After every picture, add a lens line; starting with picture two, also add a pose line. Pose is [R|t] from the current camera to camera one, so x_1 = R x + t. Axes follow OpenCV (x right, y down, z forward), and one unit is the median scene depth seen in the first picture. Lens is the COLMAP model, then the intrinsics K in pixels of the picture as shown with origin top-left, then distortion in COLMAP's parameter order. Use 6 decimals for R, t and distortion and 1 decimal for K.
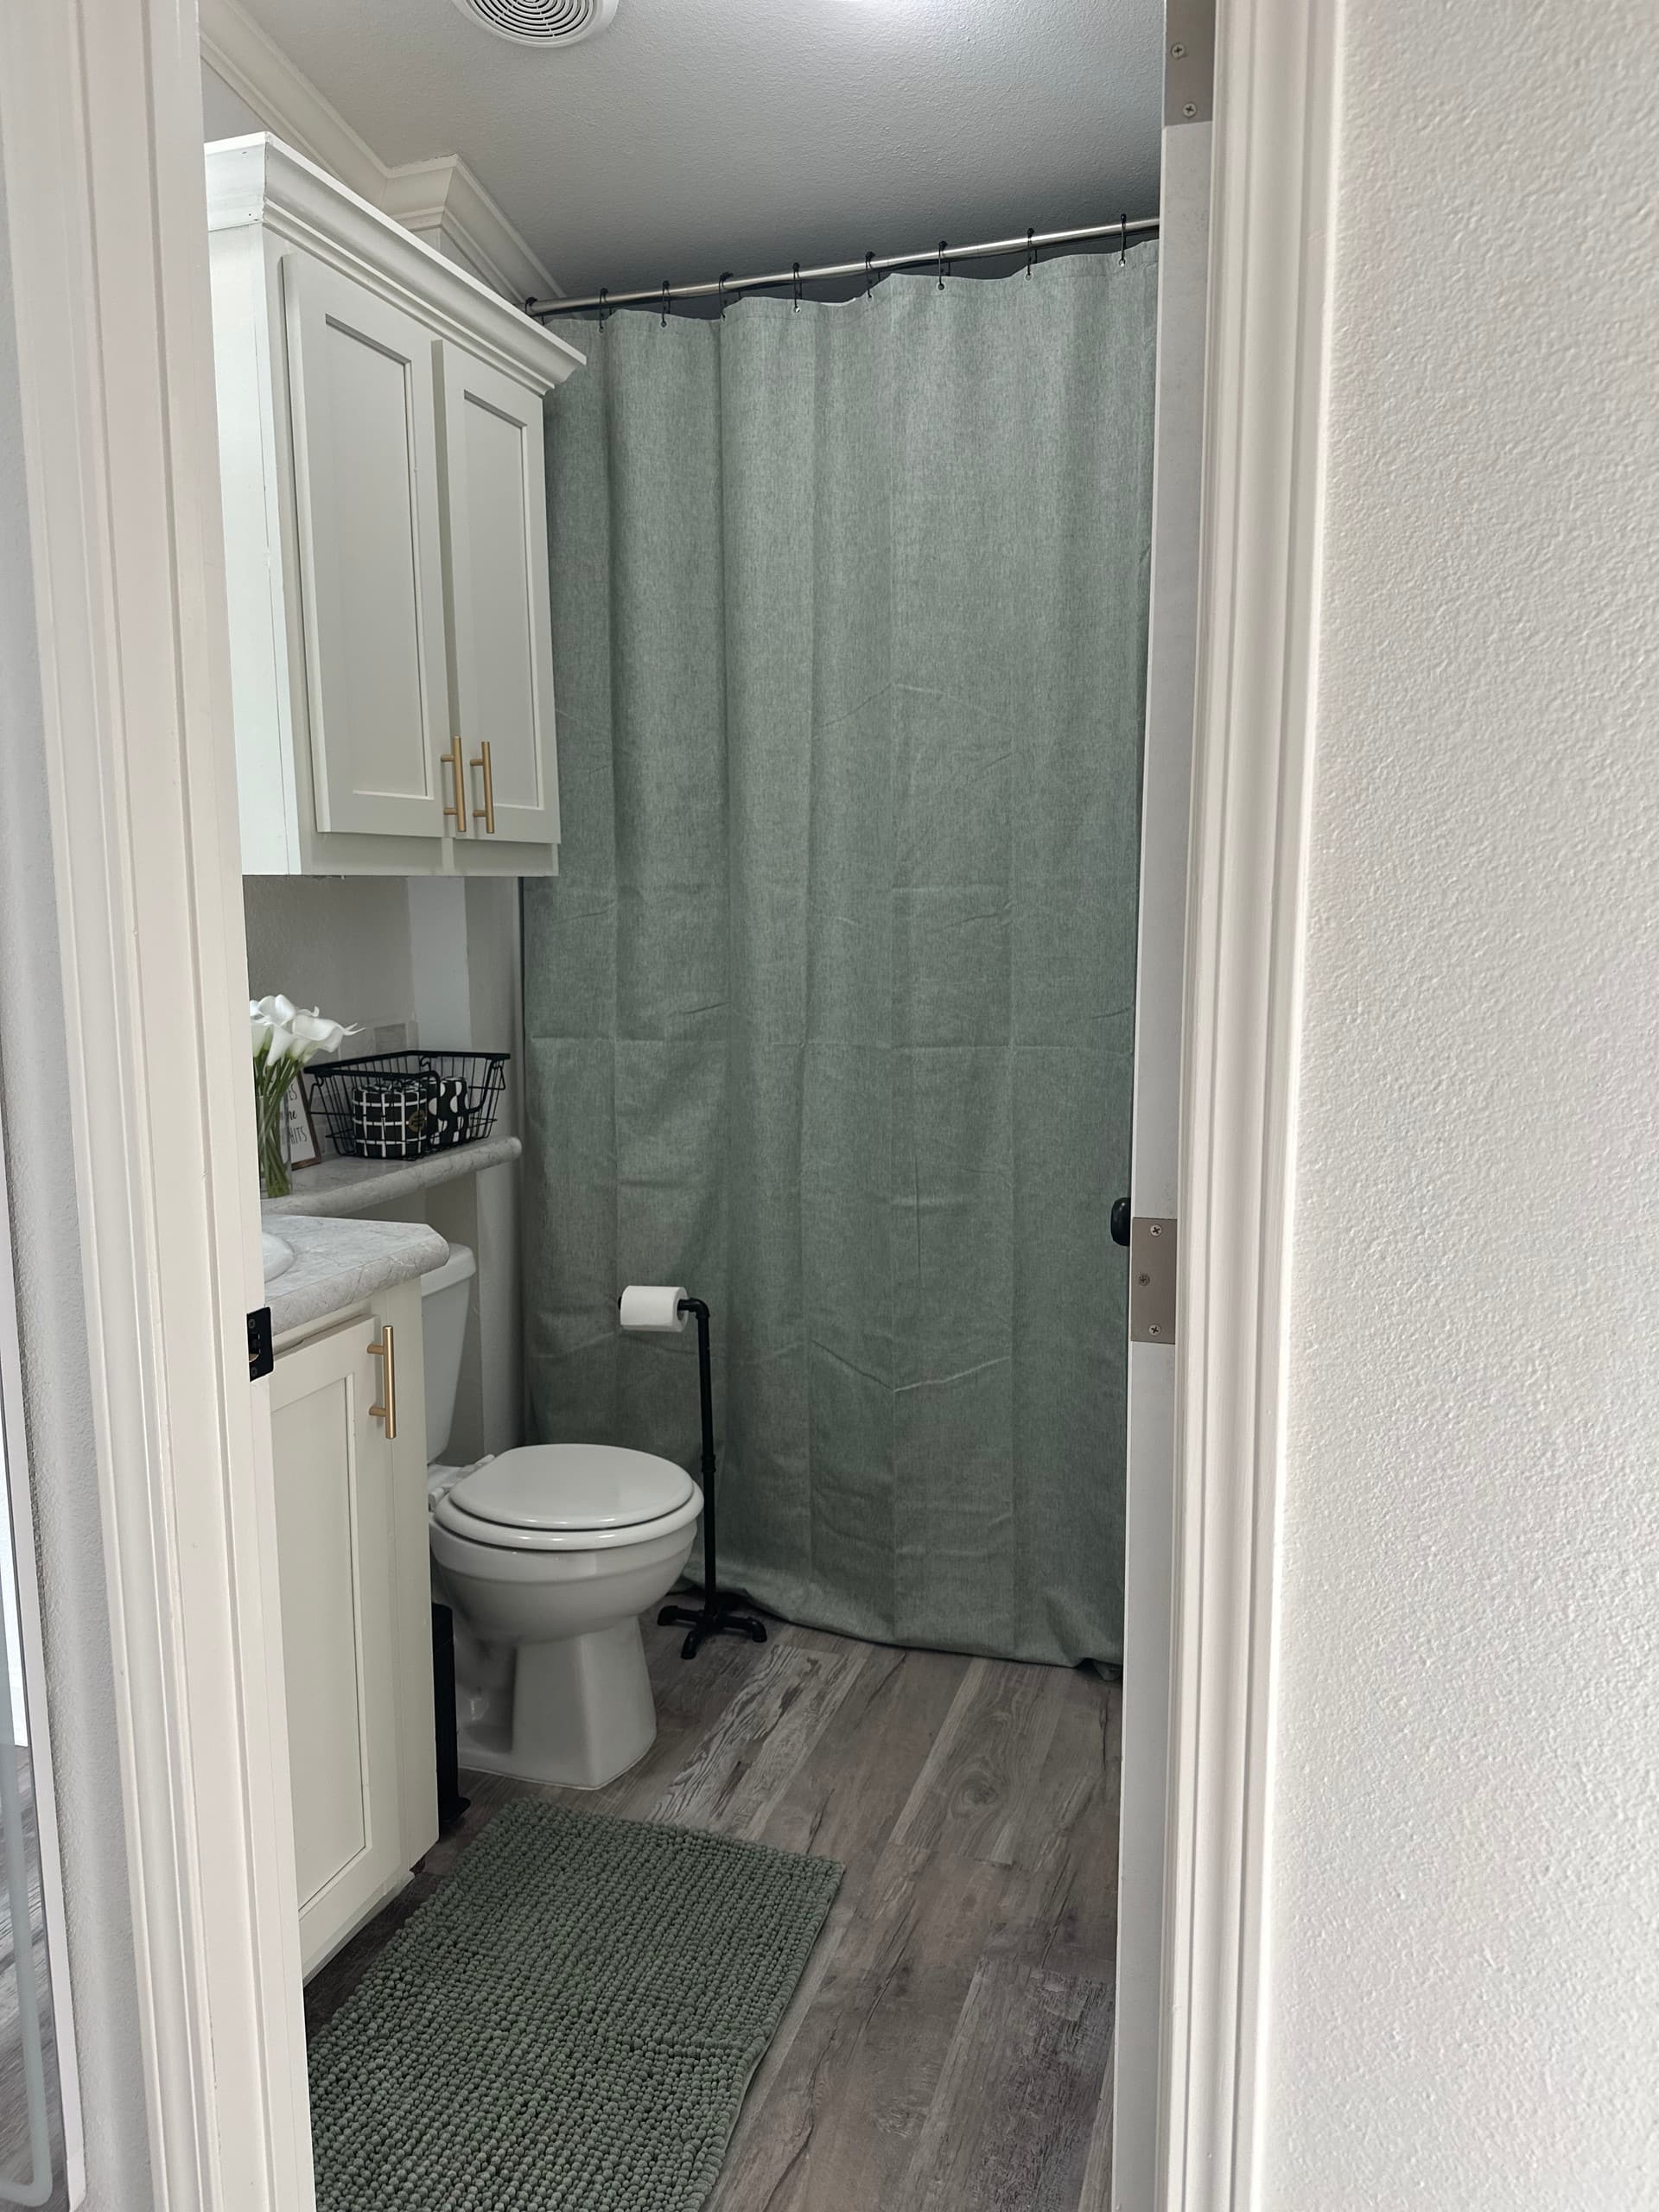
lens RADIAL K [[1566.8, 0, 835.5], [0, 1566.8, 1106.8], [0, 0, 1]] dist [0.105524, -0.156325]
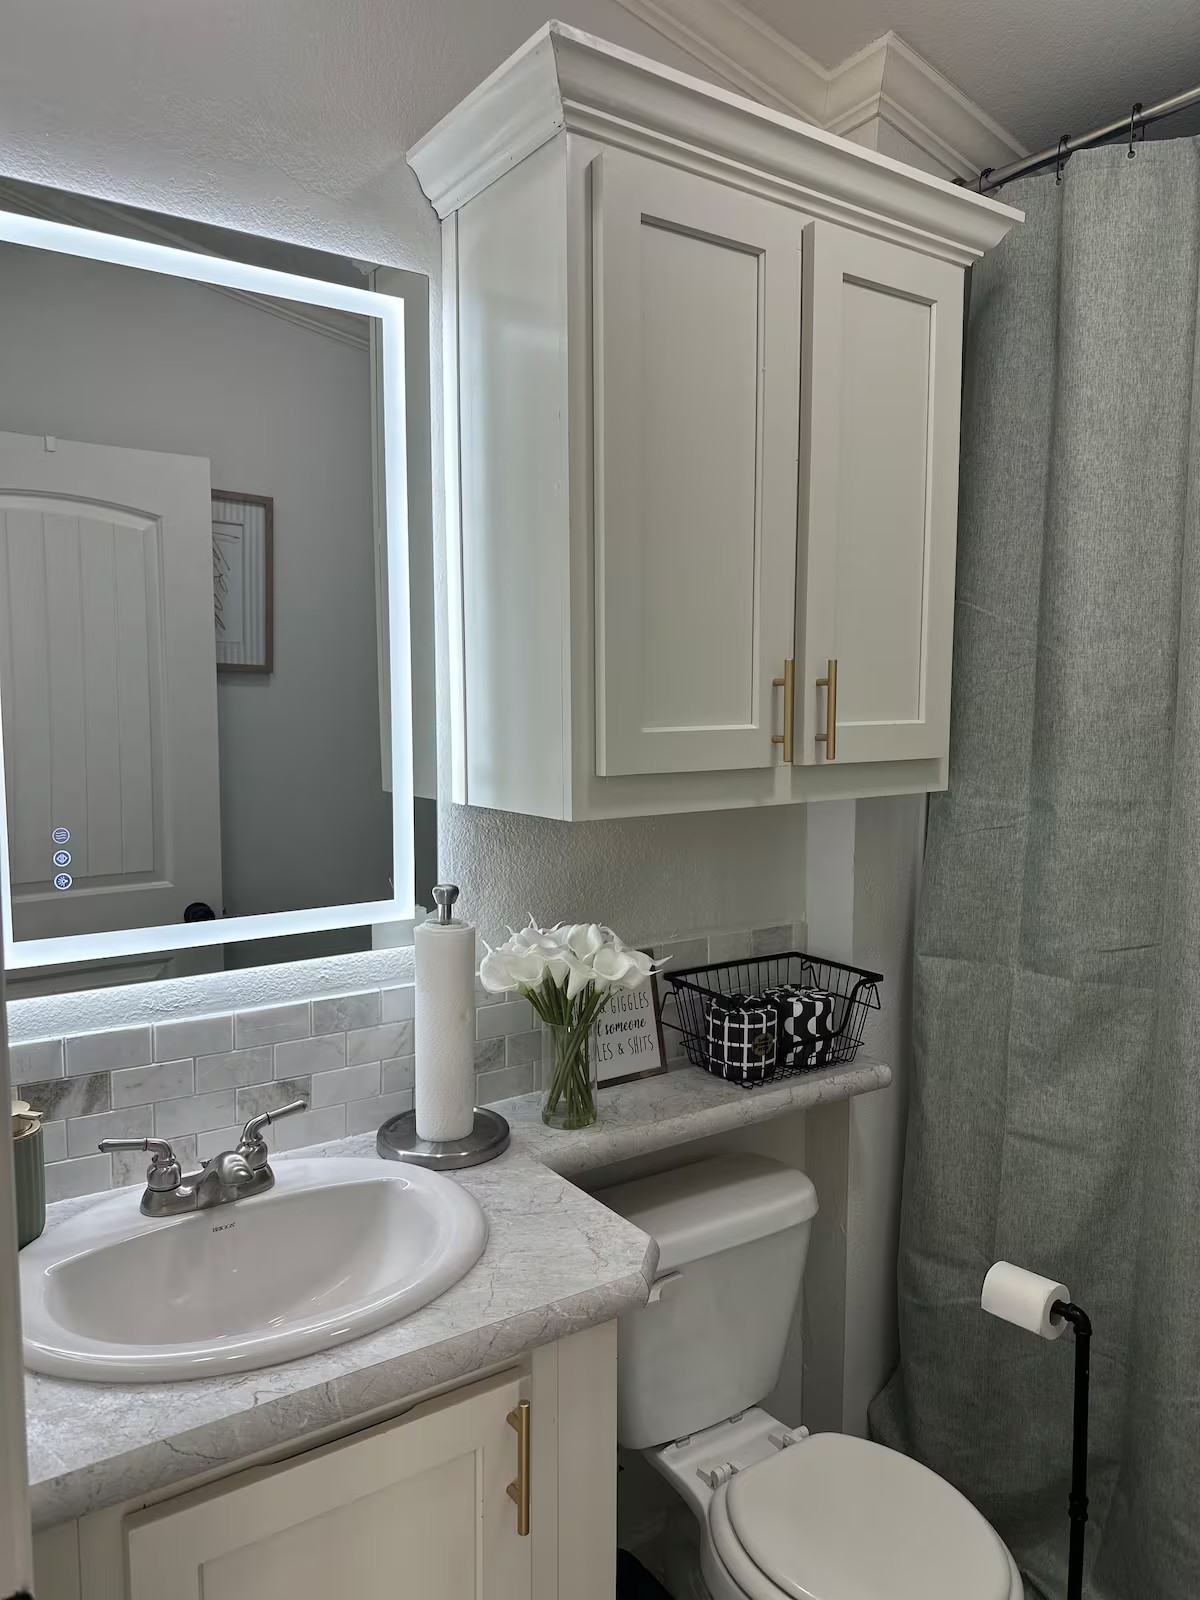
lens RADIAL K [[1133.3, 0, 604.4], [0, 1133.3, 800.6], [0, 0, 1]] dist [0.105524, -0.156325]
pose [[0.797500, 0.068712, -0.599393, 0.058746], [-0.092282, 0.995695, -0.008639, -0.114795], [0.596220, 0.062202, 0.800408, 0.352308]]
